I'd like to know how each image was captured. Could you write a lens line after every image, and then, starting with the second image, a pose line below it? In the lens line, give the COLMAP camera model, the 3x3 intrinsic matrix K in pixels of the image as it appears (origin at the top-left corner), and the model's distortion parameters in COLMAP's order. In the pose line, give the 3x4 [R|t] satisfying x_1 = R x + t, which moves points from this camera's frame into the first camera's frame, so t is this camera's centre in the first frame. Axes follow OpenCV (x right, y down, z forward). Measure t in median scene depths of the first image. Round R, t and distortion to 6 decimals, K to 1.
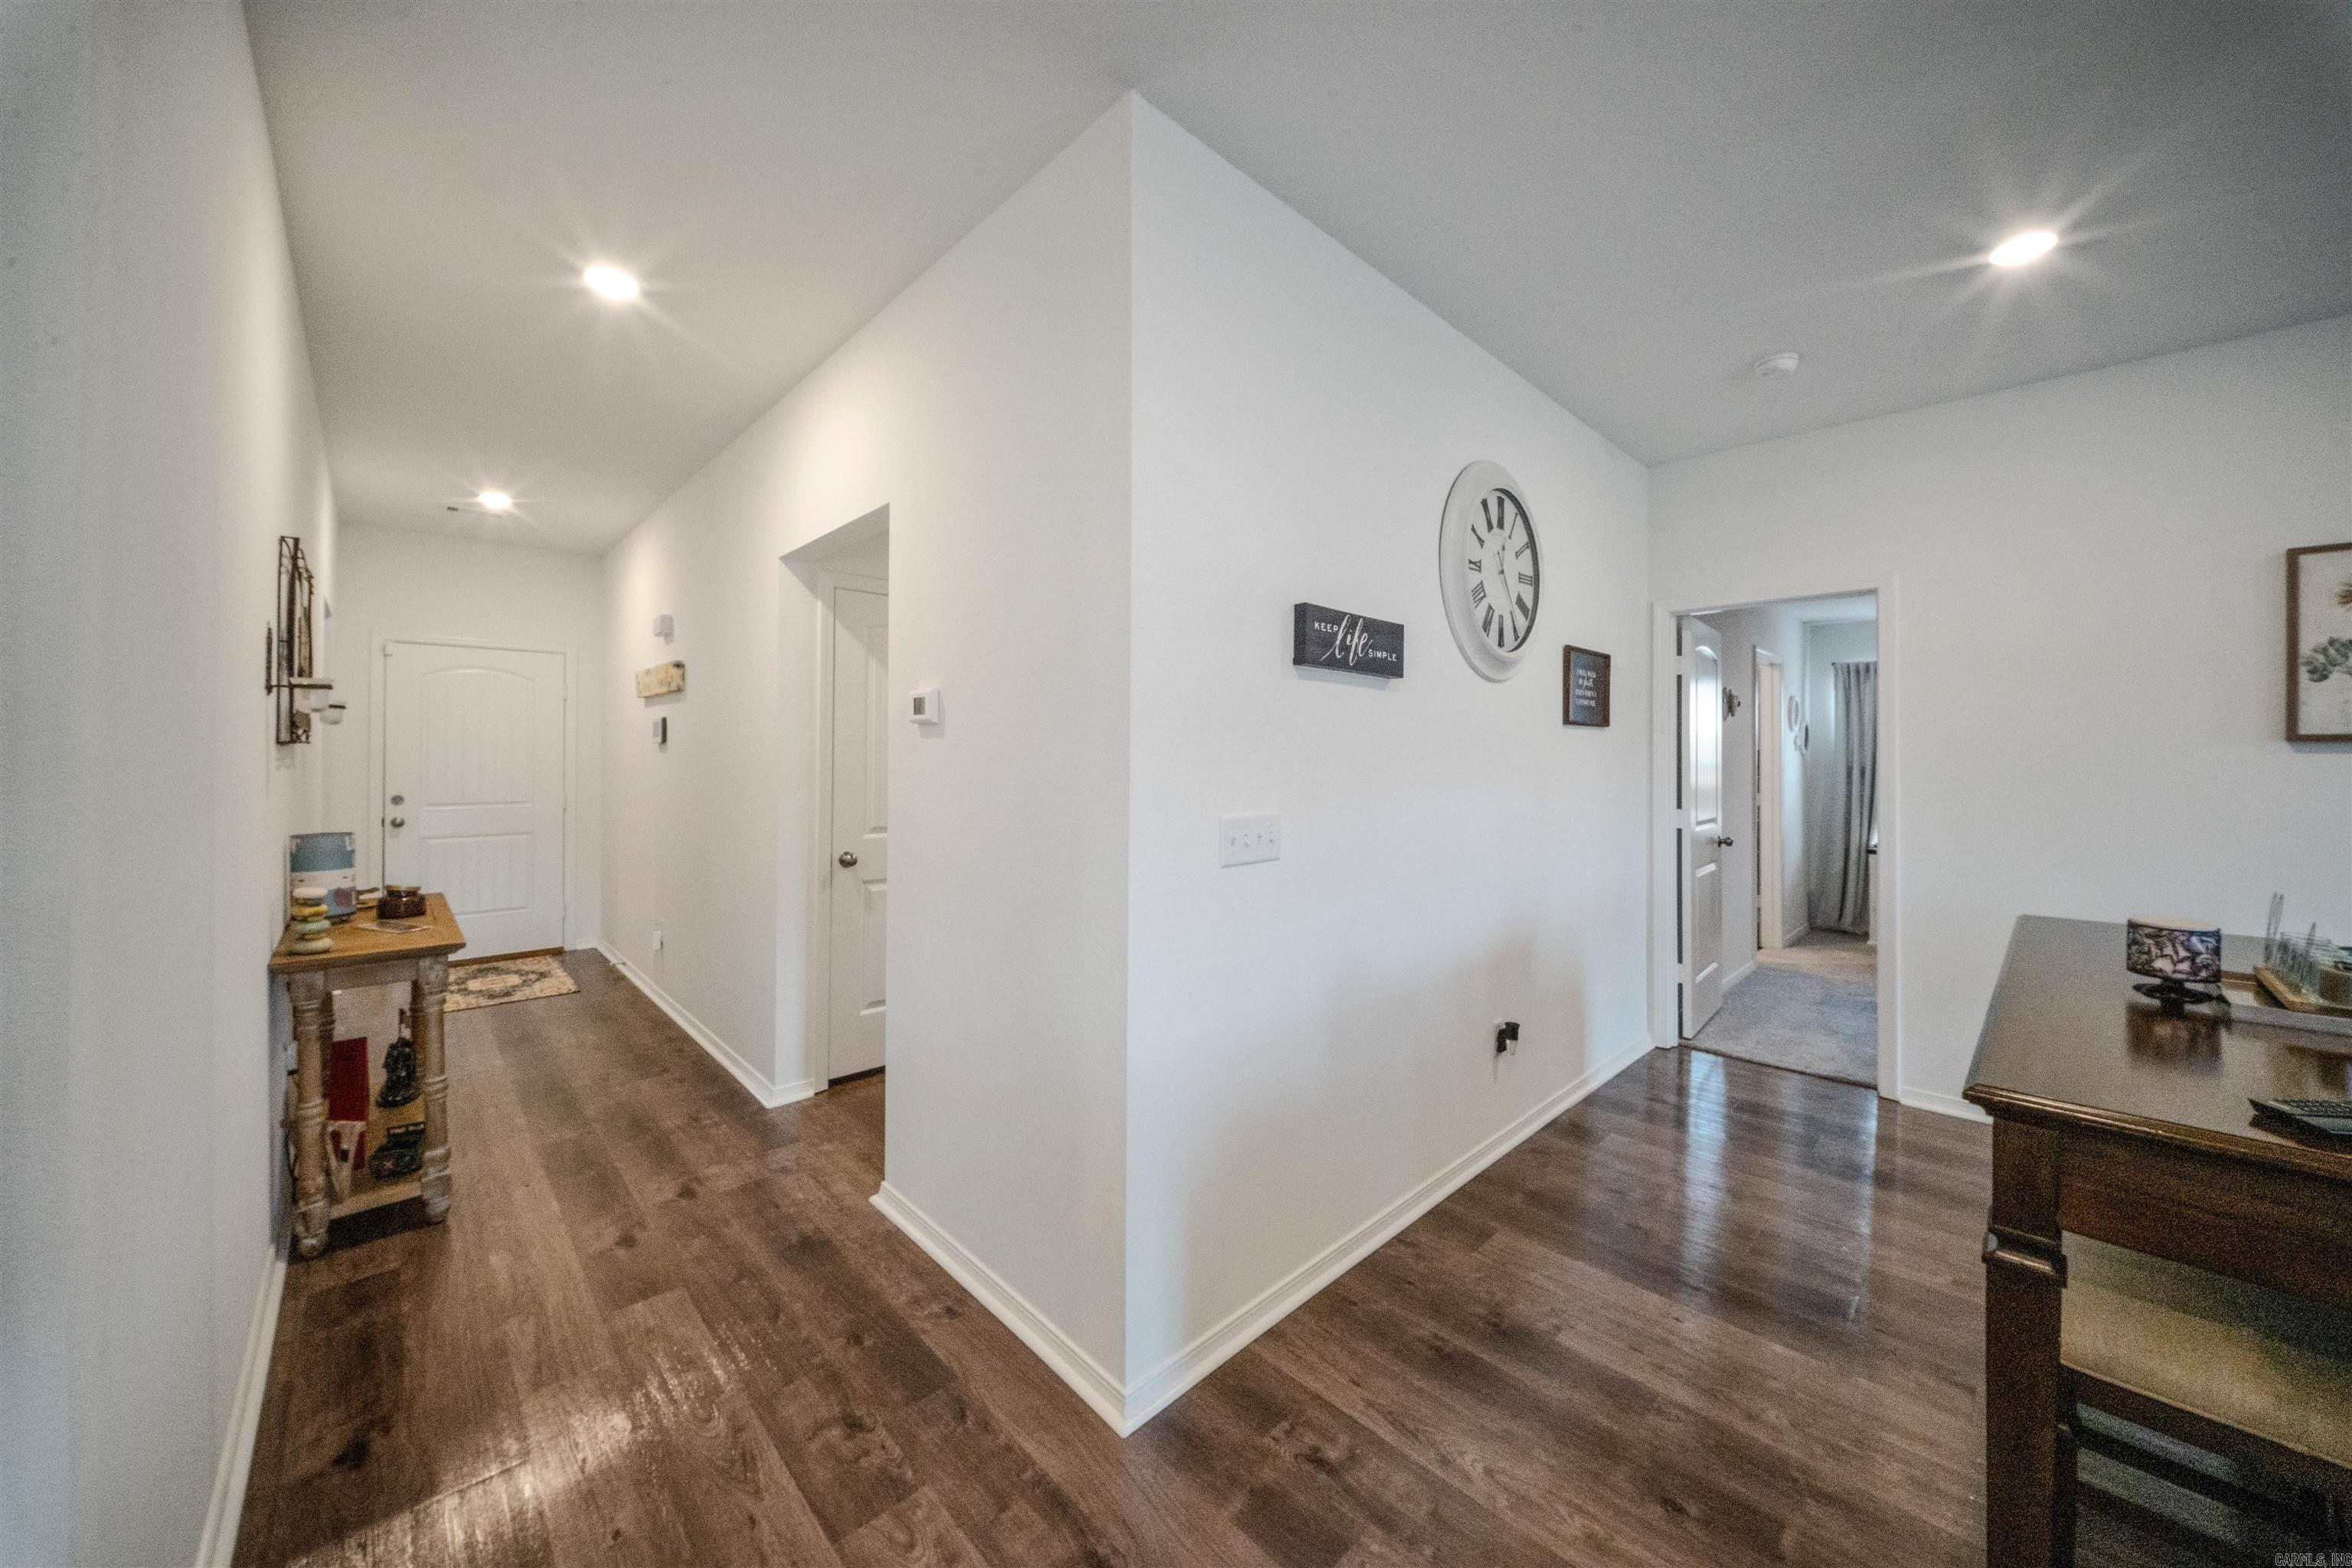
lens RADIAL K [[835.1, 0, 1180.8], [0, 835.1, 750.8], [0, 0, 1]] dist [-0.001062, -0.003186]
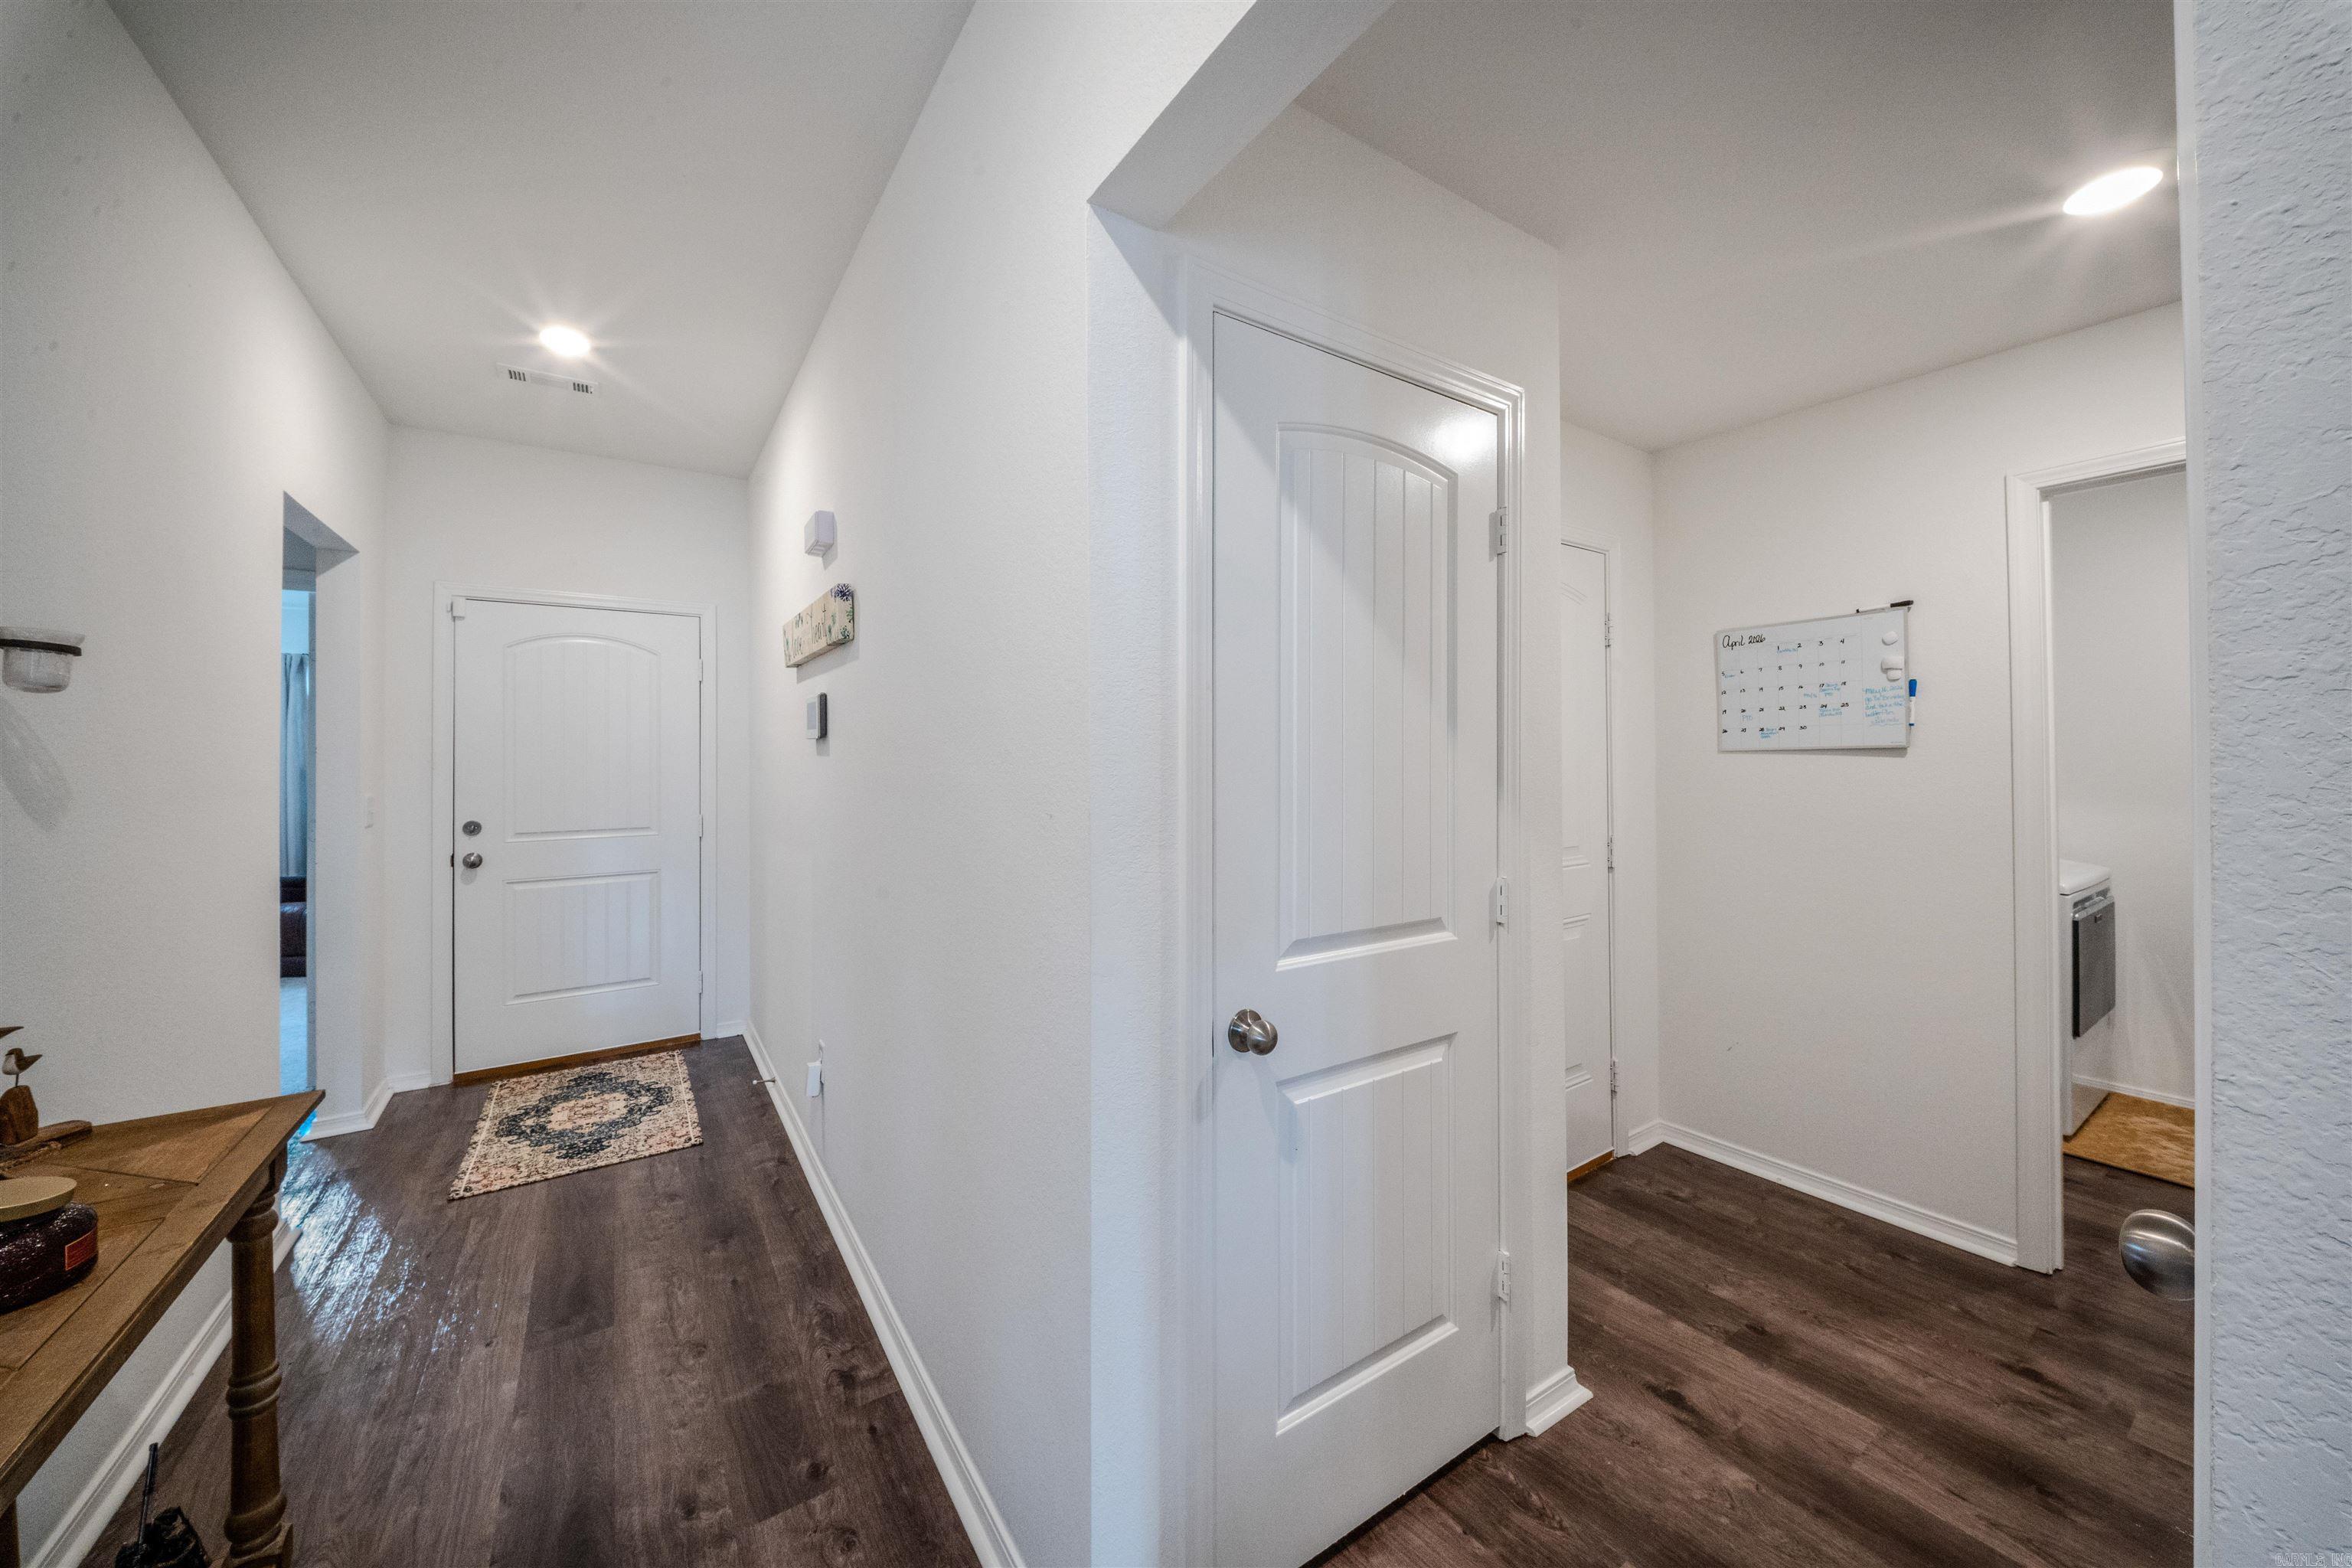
lens RADIAL K [[835.1, 0, 1186.5], [0, 835.1, 742.2], [0, 0, 1]] dist [-0.001062, -0.003186]
pose [[0.986380, -0.012654, -0.163995, -0.473823], [0.011094, 0.999884, -0.010420, 0.003600], [0.164108, 0.008459, 0.986406, 0.808012]]
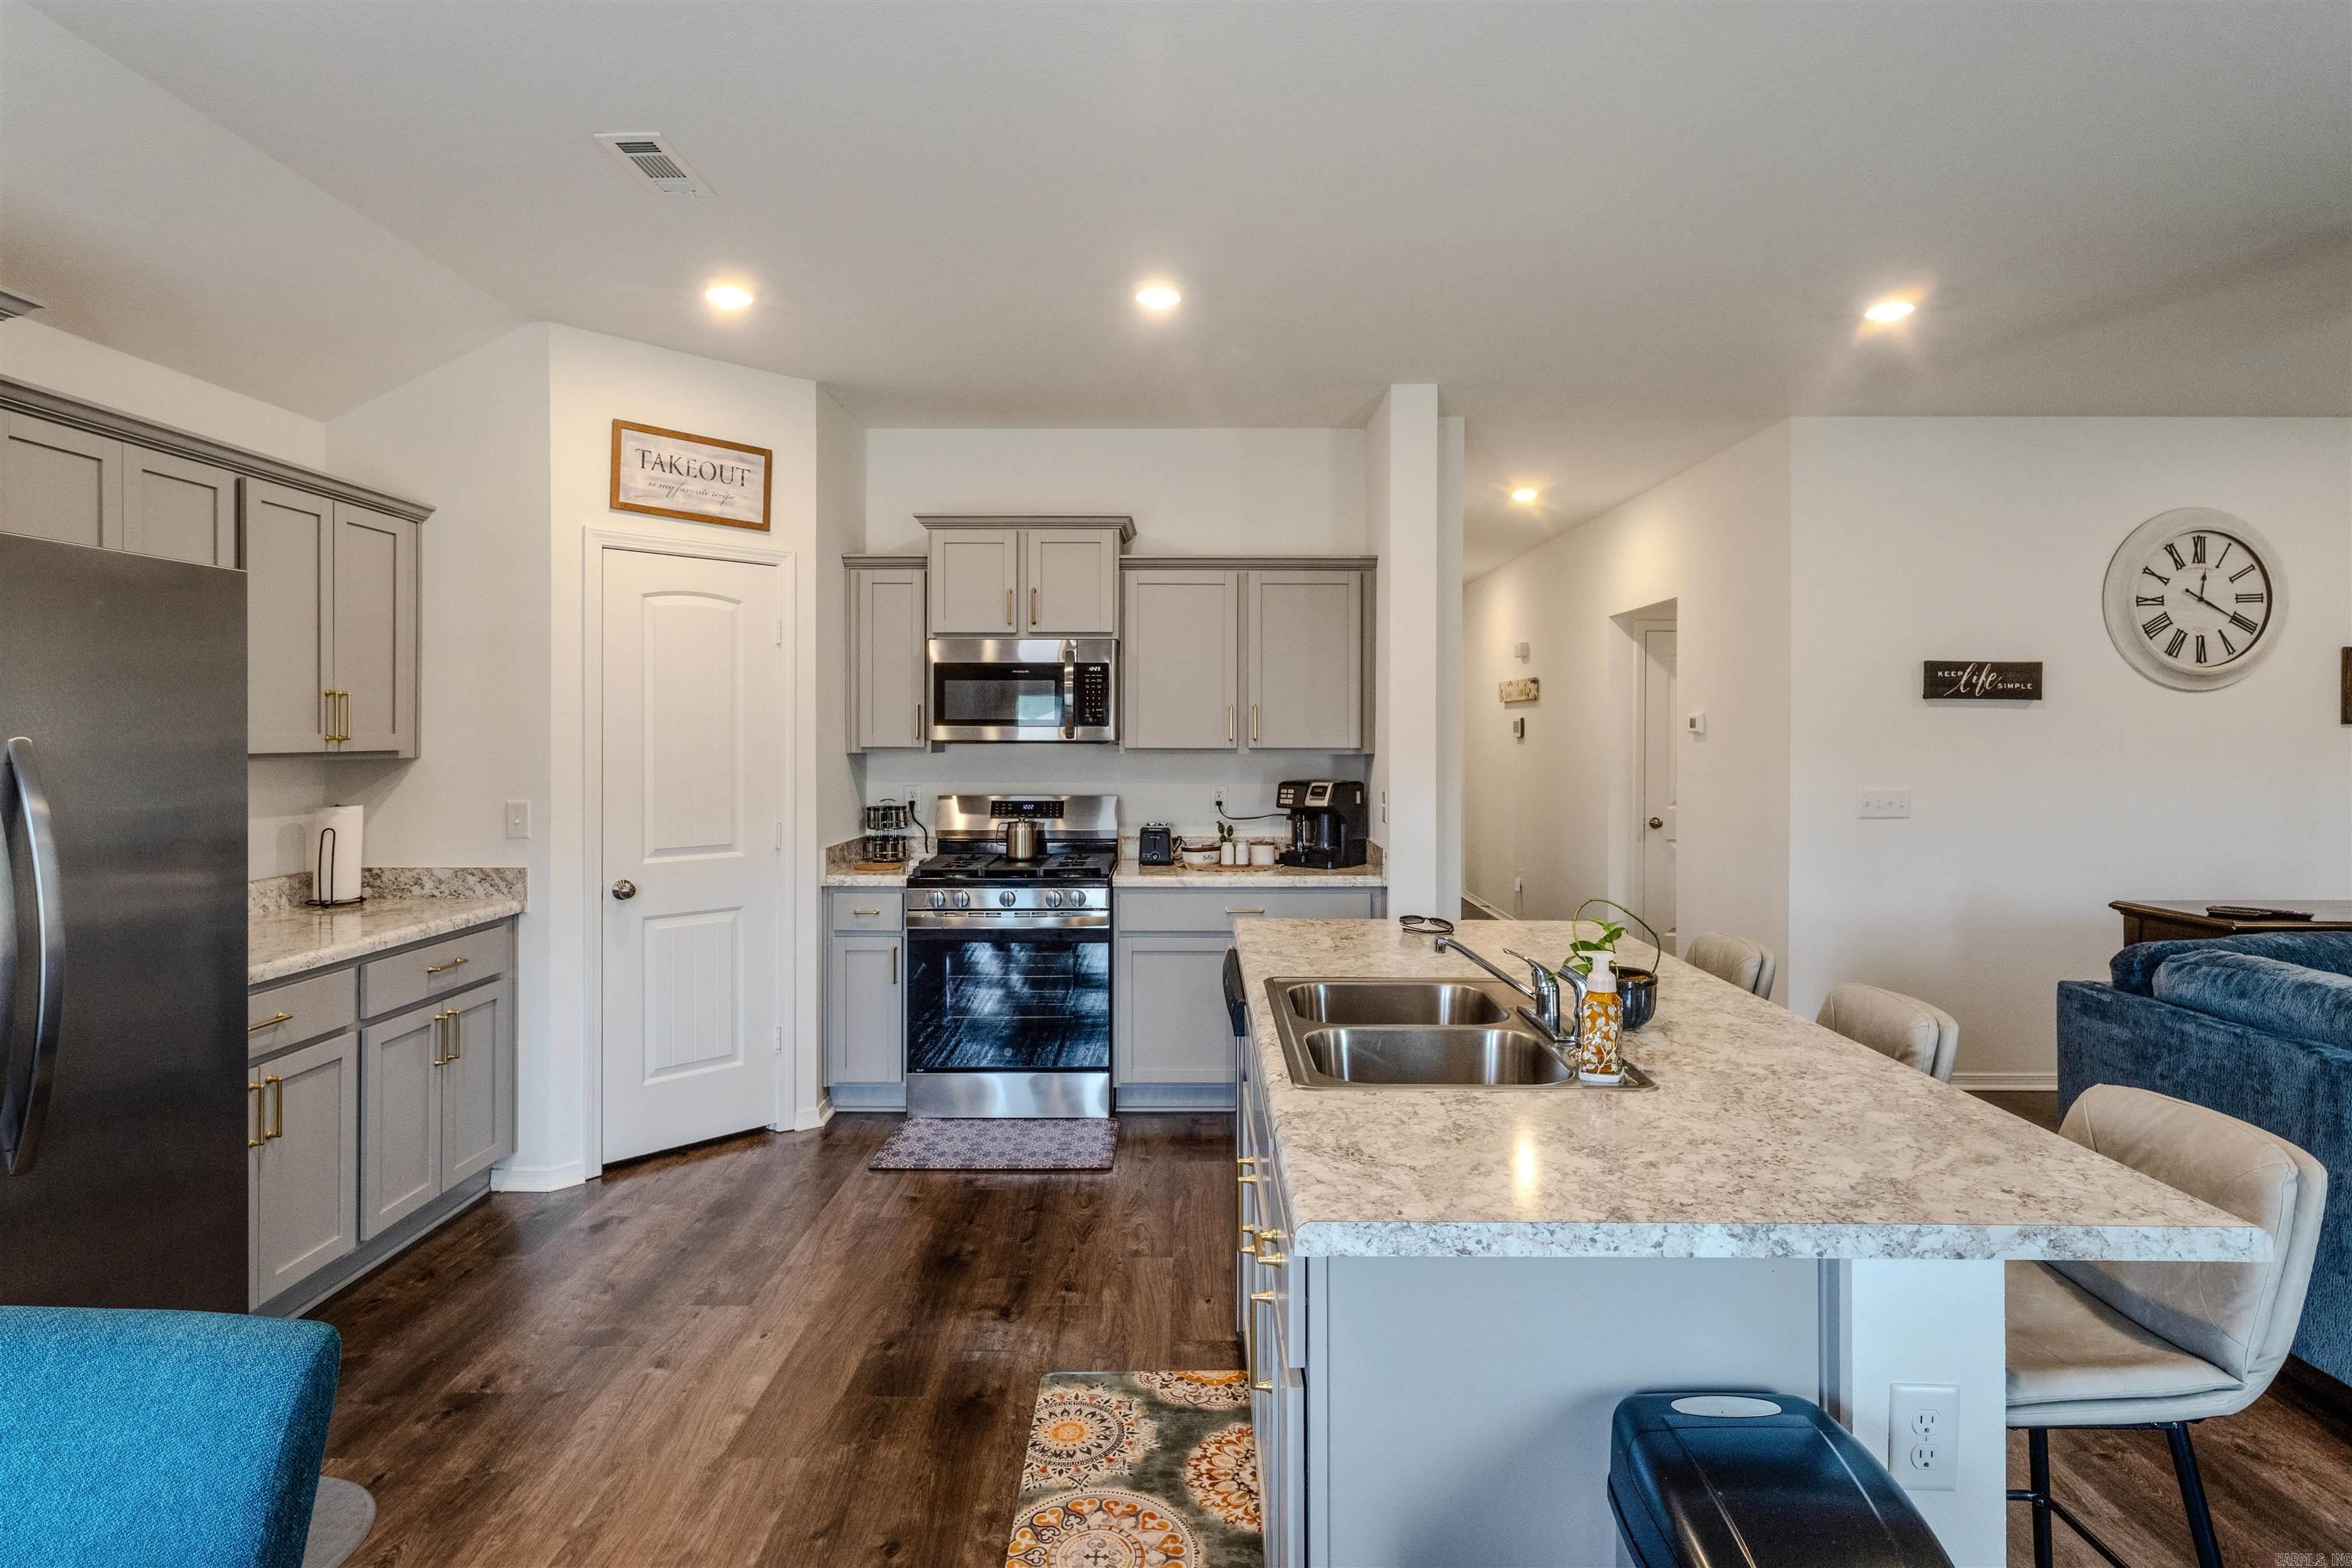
lens RADIAL K [[1214.2, 0, 1173.2], [0, 1214.2, 737.3], [0, 0, 1]] dist [-0.005358, 0.004195]
pose [[0.715962, -0.000666, -0.698139, 0.584742], [0.005796, 0.999971, 0.004991, -0.038178], [0.698115, -0.007620, 0.715945, -1.352876]]
